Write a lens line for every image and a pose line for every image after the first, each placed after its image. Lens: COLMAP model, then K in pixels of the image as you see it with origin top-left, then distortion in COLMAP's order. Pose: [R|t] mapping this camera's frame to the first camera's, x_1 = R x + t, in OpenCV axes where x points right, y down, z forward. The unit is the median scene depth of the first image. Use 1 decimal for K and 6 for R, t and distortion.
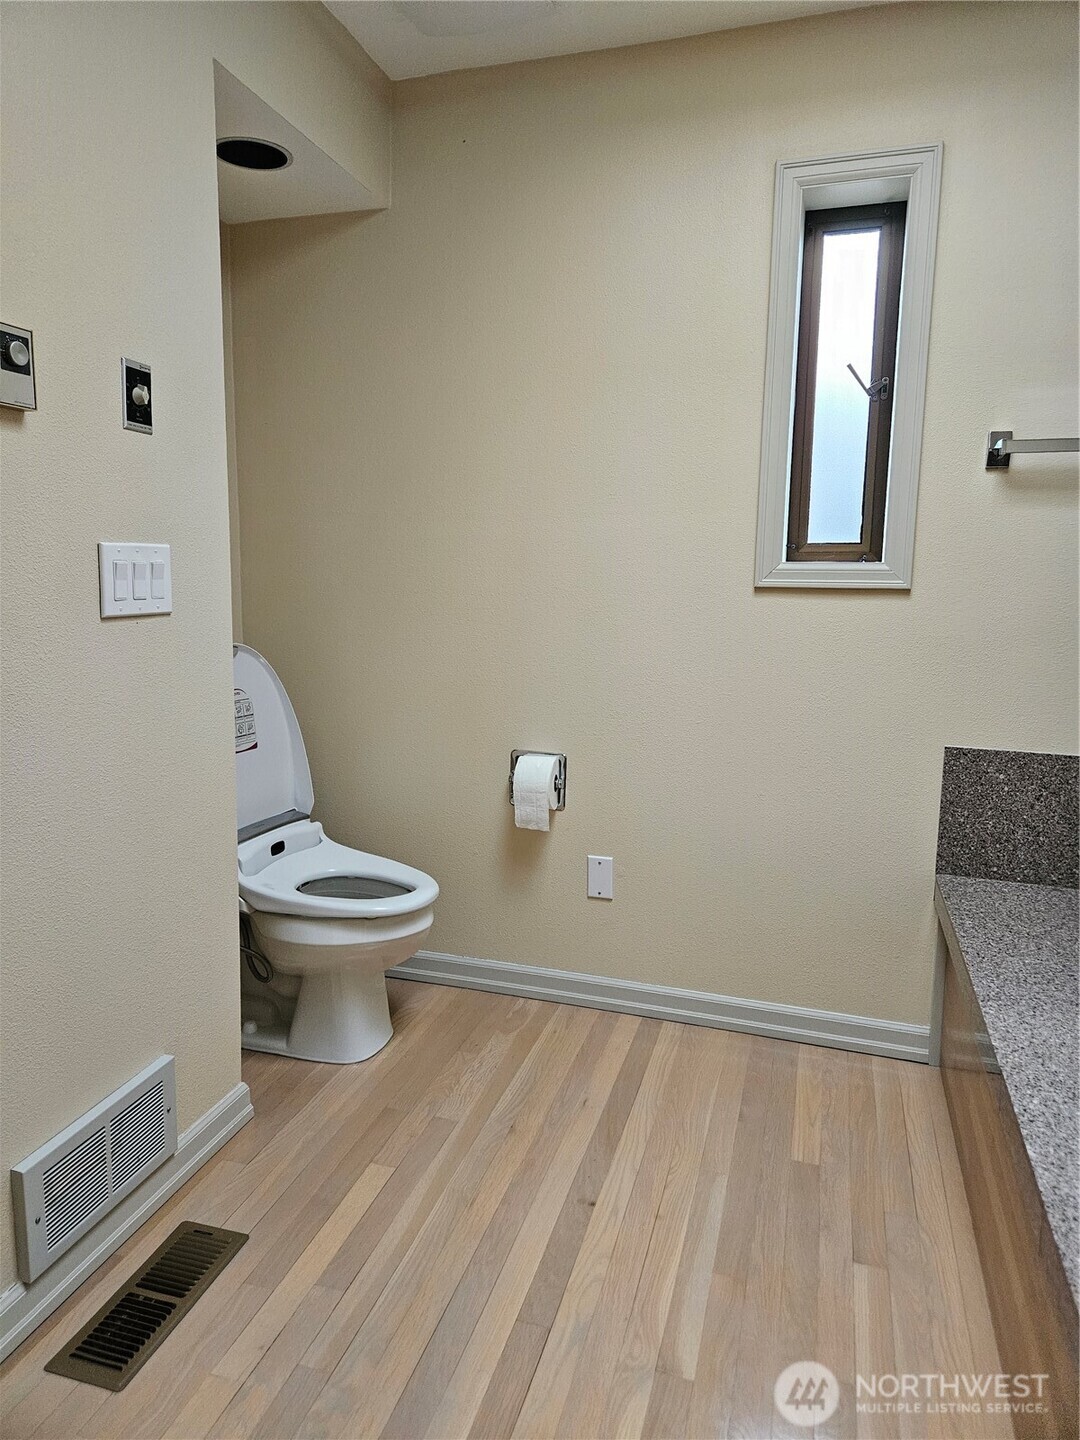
lens RADIAL K [[946.7, 0, 534.4], [0, 946.7, 691.5], [0, 0, 1]] dist [0.075803, -0.062382]
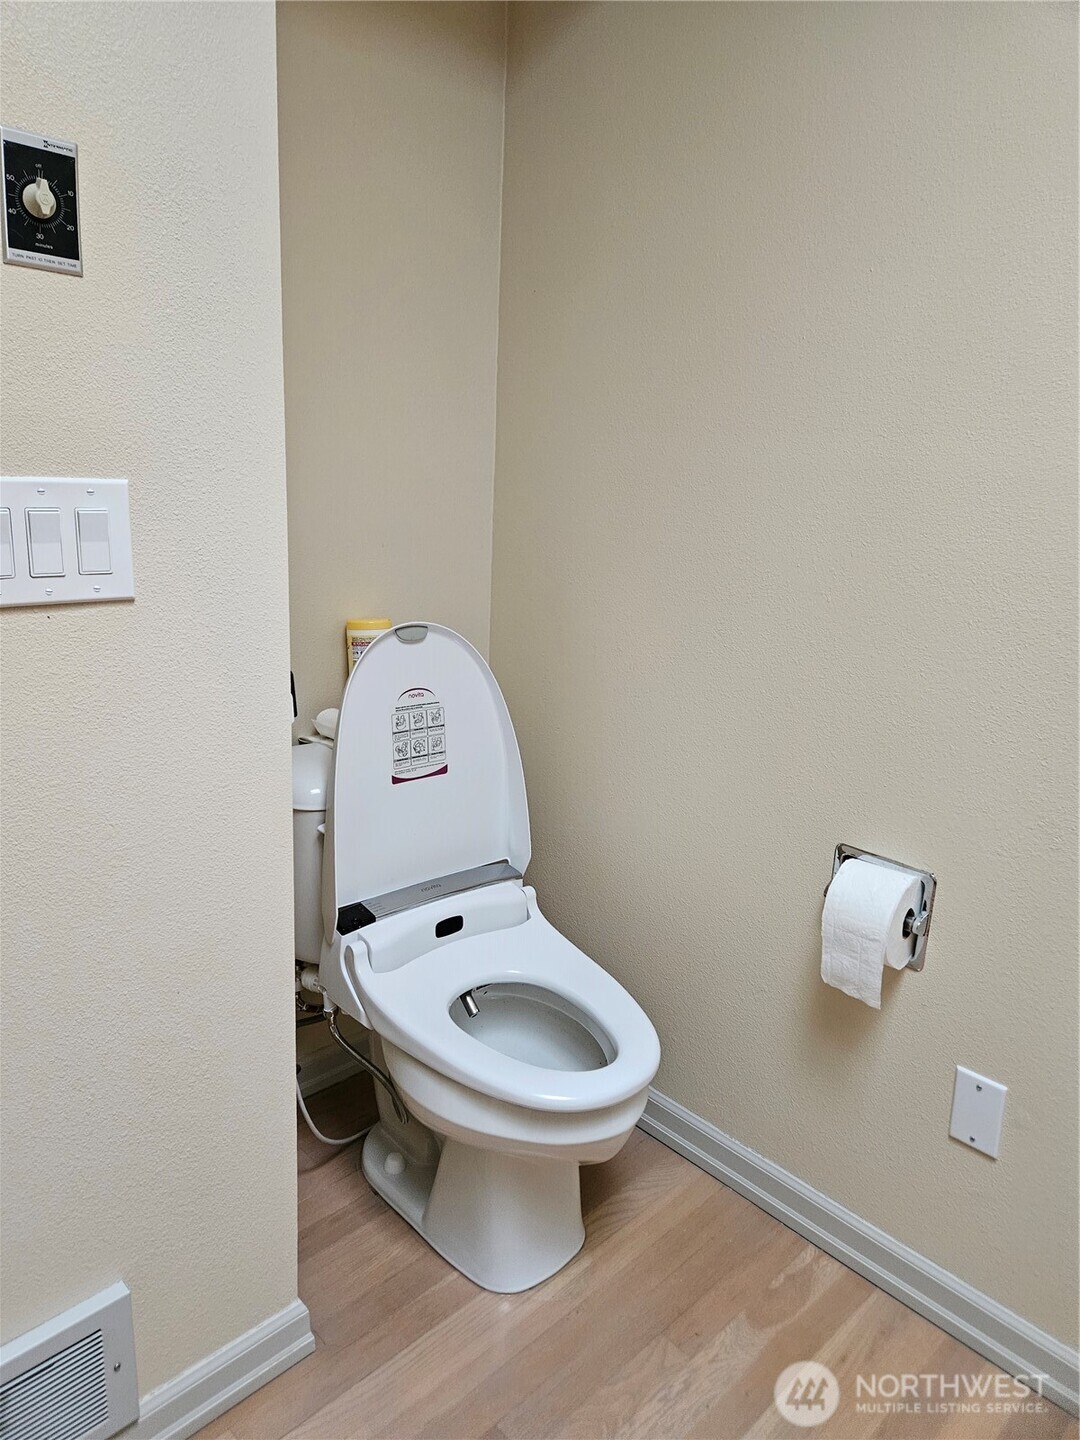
lens RADIAL K [[946.7, 0, 534.4], [0, 946.7, 691.5], [0, 0, 1]] dist [0.075803, -0.062382]
pose [[0.871675, 0.128648, -0.472897, 0.087505], [-0.088055, 0.990341, 0.107106, -0.084010], [0.482109, -0.051721, 0.874583, 0.461908]]
